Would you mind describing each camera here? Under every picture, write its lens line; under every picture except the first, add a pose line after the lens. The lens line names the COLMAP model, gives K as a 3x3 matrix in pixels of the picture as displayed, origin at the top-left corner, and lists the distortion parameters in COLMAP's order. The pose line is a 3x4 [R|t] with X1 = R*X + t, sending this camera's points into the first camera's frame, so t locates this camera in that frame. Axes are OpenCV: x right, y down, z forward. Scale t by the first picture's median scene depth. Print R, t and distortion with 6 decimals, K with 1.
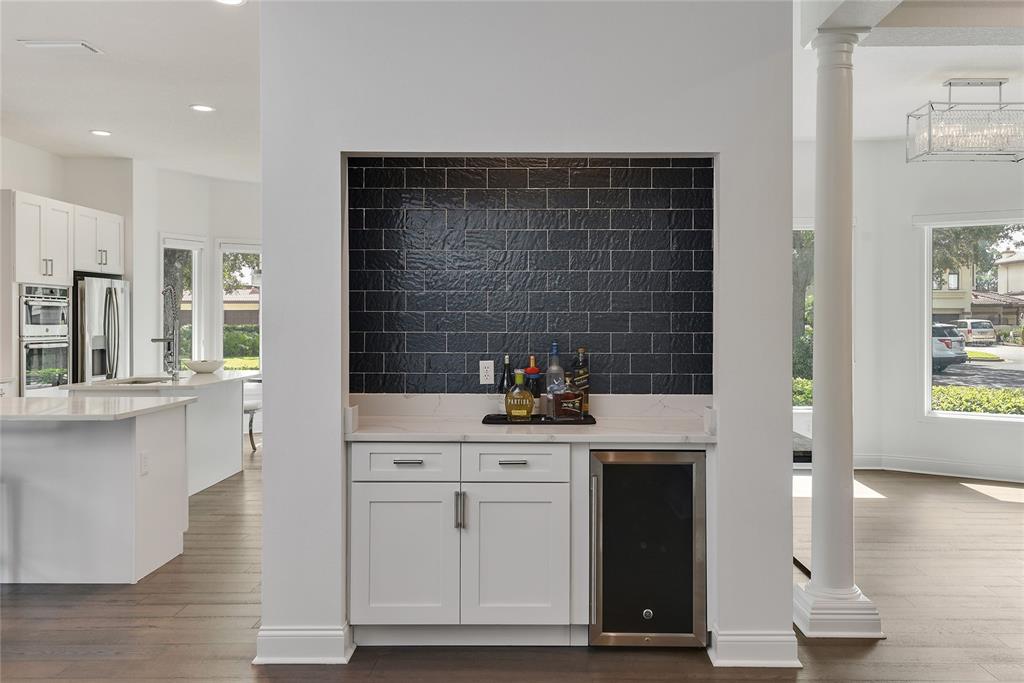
lens RADIAL K [[770.4, 0, 513.3], [0, 770.4, 317.0], [0, 0, 1]] dist [0.012349, -0.014777]
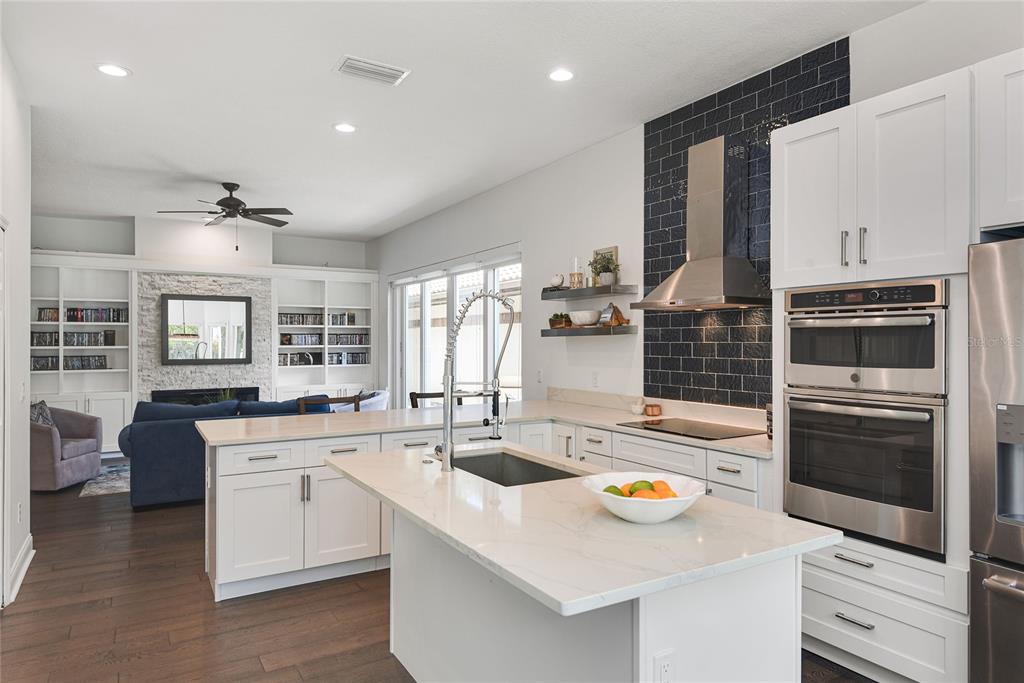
lens RADIAL K [[620.3, 0, 515.1], [0, 620.3, 342.5], [0, 0, 1]] dist [0.013805, -0.004376]
pose [[-0.848939, 0.004055, -0.528475, -0.202952], [0.004248, 0.999991, 0.000849, -0.005599], [0.528474, -0.001525, -0.848948, 1.132824]]
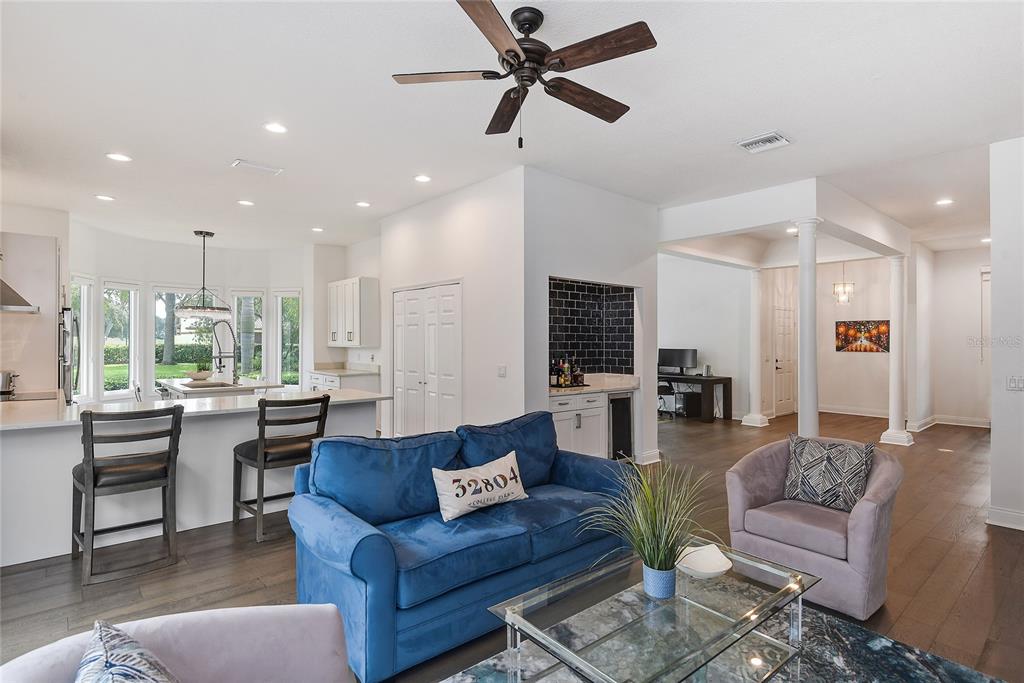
lens RADIAL K [[496.7, 0, 494.1], [0, 496.7, 337.4], [0, 0, 1]] dist [-0.024094, -0.001827]
pose [[0.770078, 0.011951, 0.637838, -0.524125], [-0.010217, 0.999927, -0.006399, -0.006062], [-0.637868, -0.001589, 0.770144, -0.041505]]
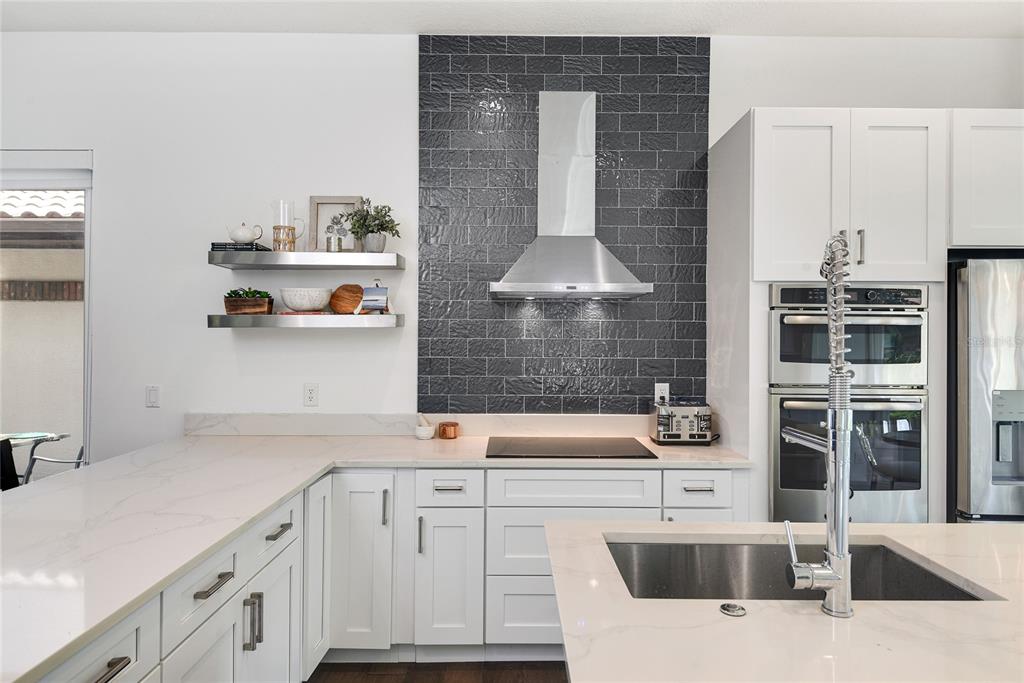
lens RADIAL K [[620.3, 0, 511.5], [0, 620.3, 337.1], [0, 0, 1]] dist [0.013805, -0.004376]
pose [[0.011000, 0.000844, -0.999939, -0.192070], [-0.002671, 0.999996, 0.000815, -0.006035], [0.999936, 0.002662, 0.011002, 0.723713]]
